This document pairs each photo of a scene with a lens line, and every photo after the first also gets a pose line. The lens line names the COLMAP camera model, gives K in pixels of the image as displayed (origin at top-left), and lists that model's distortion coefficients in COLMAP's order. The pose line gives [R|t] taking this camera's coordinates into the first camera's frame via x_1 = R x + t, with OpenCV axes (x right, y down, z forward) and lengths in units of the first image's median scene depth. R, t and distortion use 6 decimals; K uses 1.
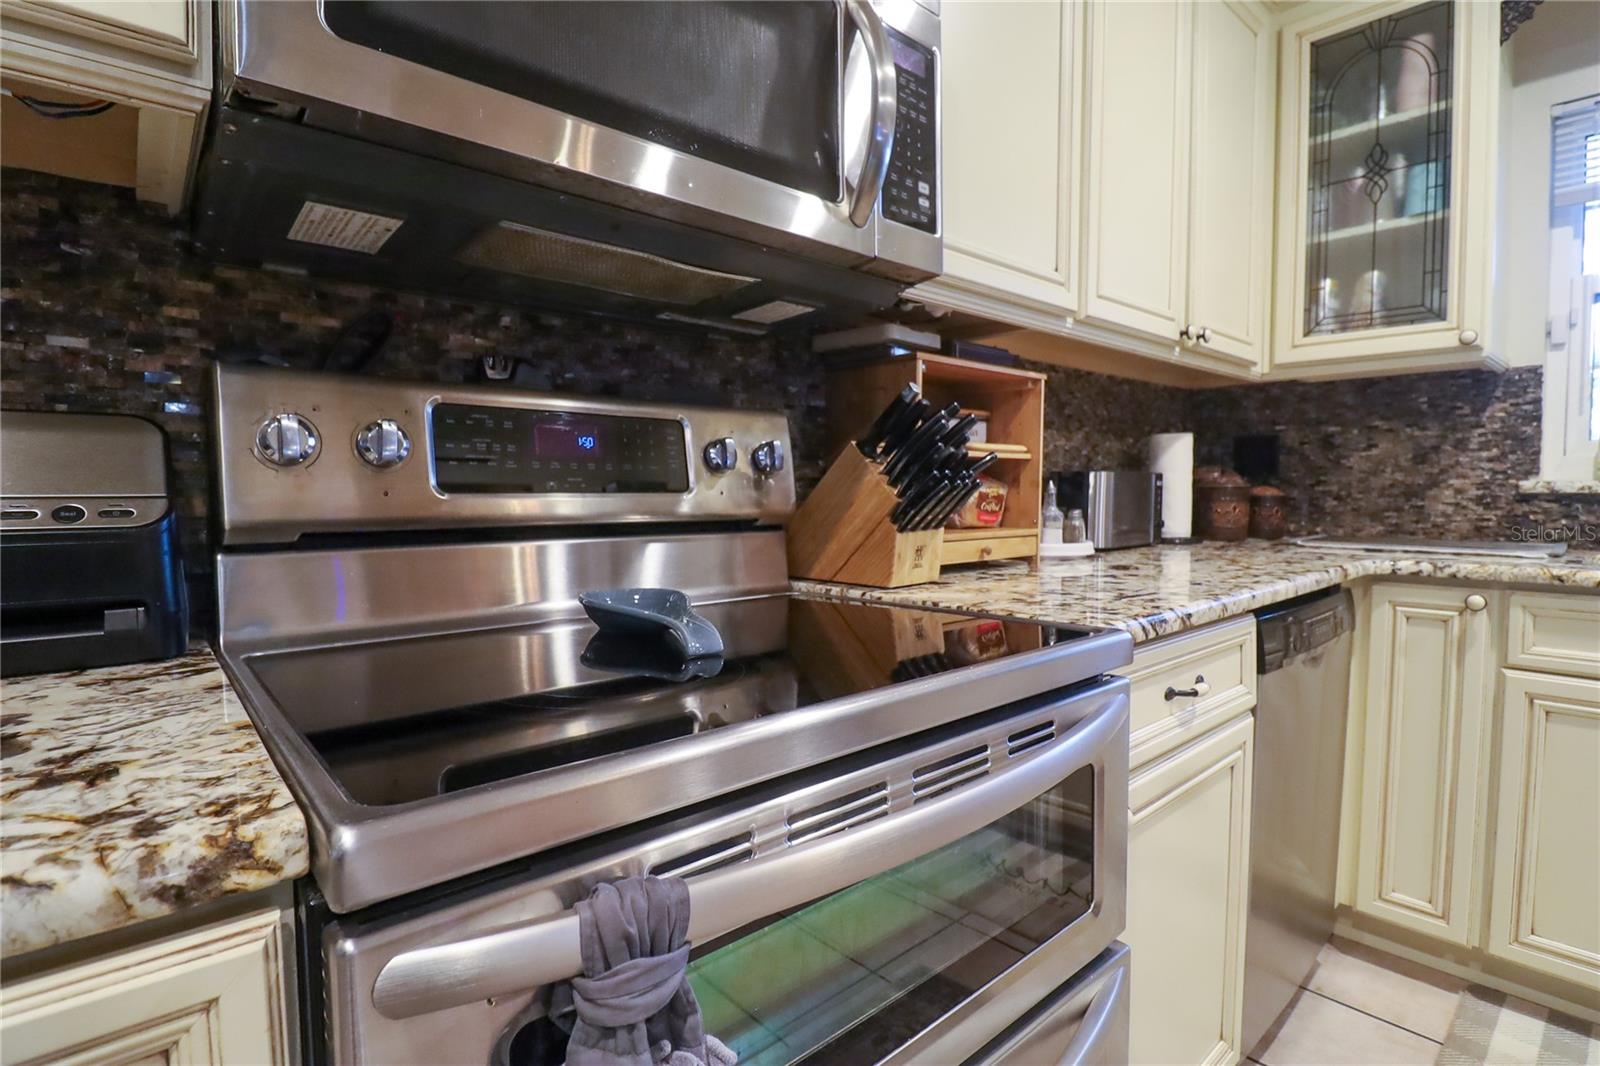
lens RADIAL K [[774.2, 0, 795.9], [0, 774.2, 523.5], [0, 0, 1]] dist [0.000706, -0.012153]
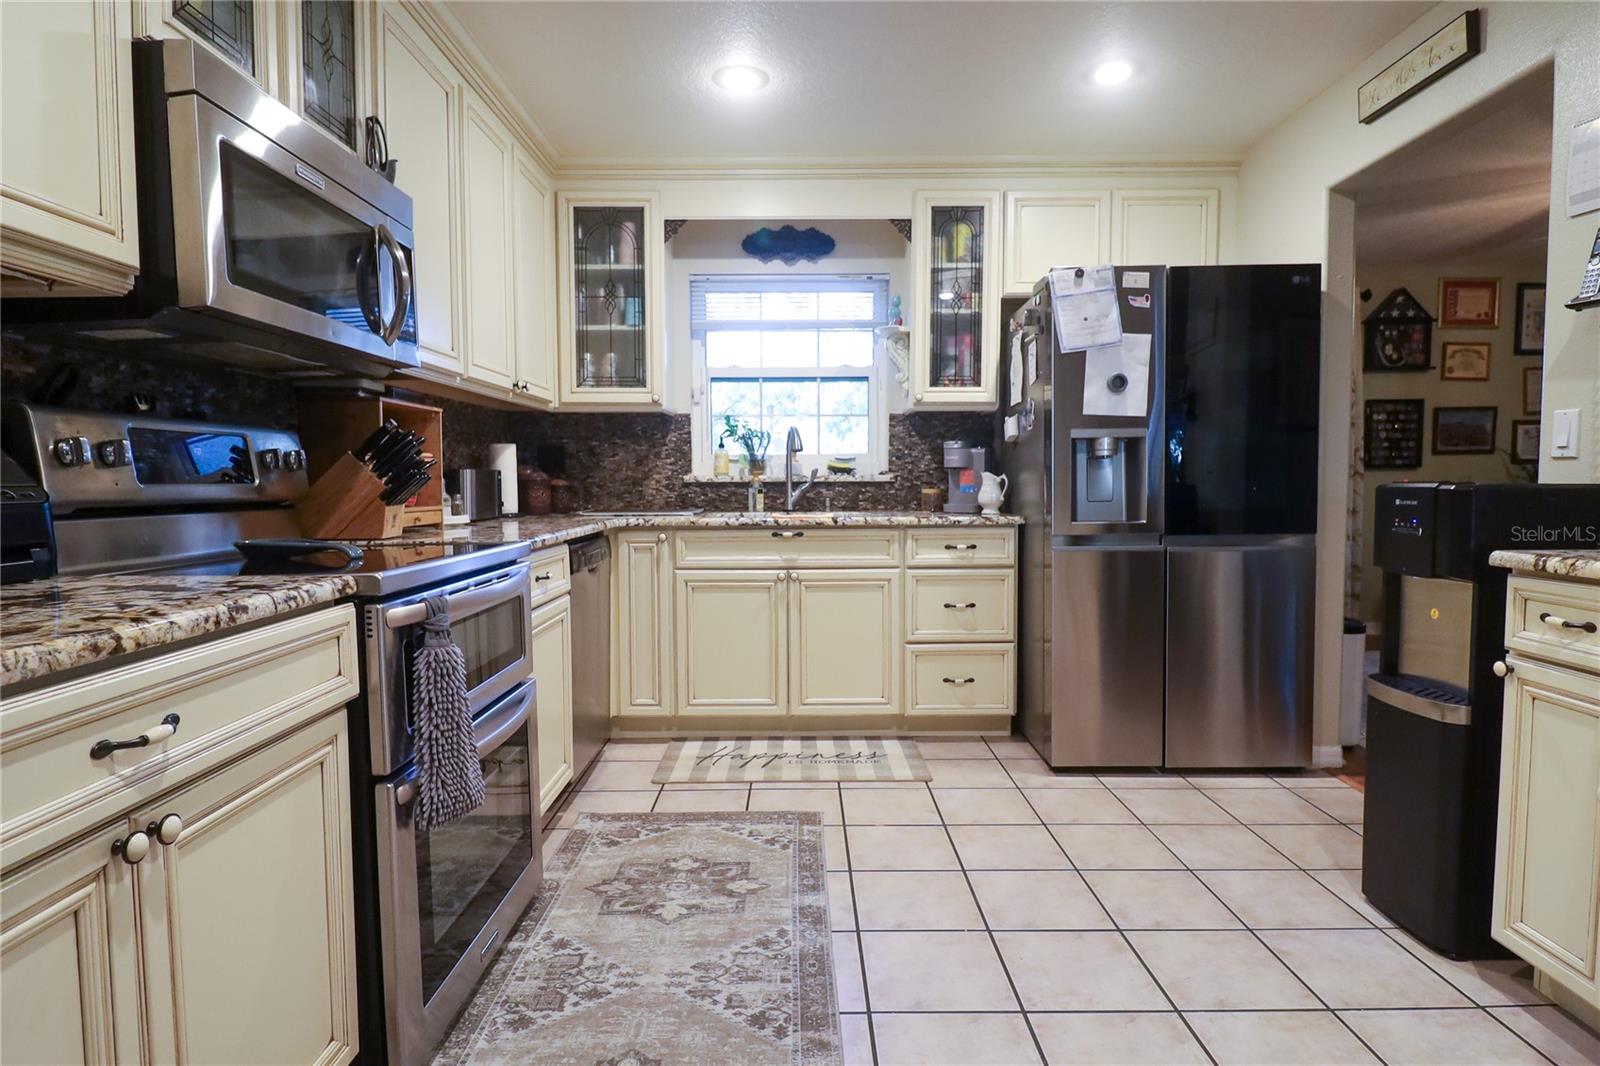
lens RADIAL K [[840.1, 0, 801.6], [0, 840.1, 537.7], [0, 0, 1]] dist [0.003171, -0.010989]
pose [[0.658843, -0.054122, 0.750331, -0.420351], [0.039147, 0.998524, 0.037650, 0.030197], [-0.751261, 0.004568, 0.659989, -0.583927]]
